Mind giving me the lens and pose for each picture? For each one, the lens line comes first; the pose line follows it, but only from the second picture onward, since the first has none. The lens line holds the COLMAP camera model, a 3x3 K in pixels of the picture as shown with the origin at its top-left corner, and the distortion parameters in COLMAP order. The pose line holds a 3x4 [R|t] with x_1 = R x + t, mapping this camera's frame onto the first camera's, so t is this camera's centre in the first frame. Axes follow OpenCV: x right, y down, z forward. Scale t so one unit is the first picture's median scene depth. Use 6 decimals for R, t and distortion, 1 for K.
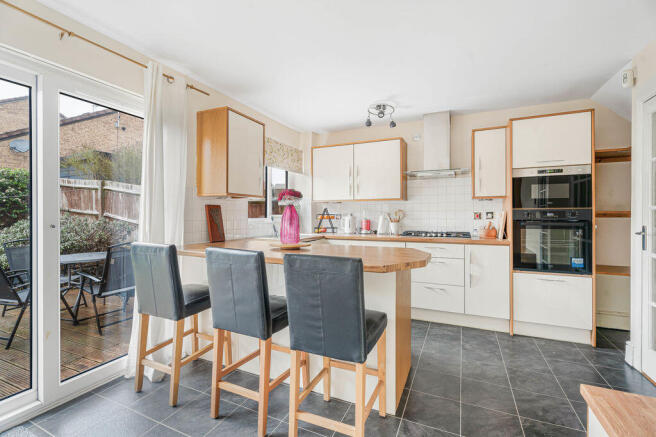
lens RADIAL K [[297.9, 0, 327.4], [0, 297.9, 213.4], [0, 0, 1]] dist [-0.009089, 0.000153]
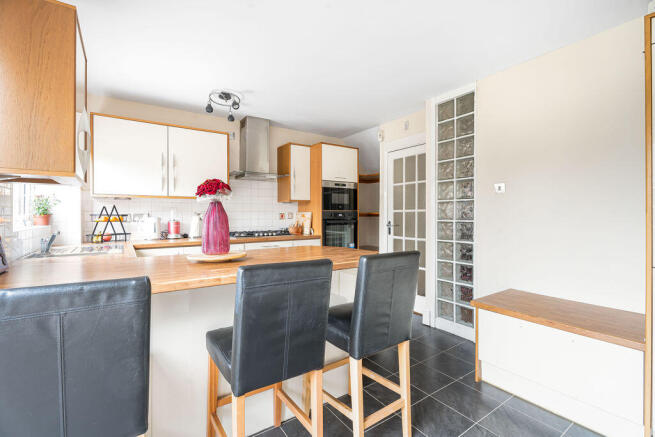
lens RADIAL K [[297.4, 0, 325.7], [0, 297.4, 213.9], [0, 0, 1]] dist [-0.009089, 0.000153]
pose [[0.500865, 0.002933, 0.865521, -0.506538], [-0.000923, 0.999995, -0.002855, 0.003663], [-0.865525, 0.000631, 0.500865, 0.321092]]
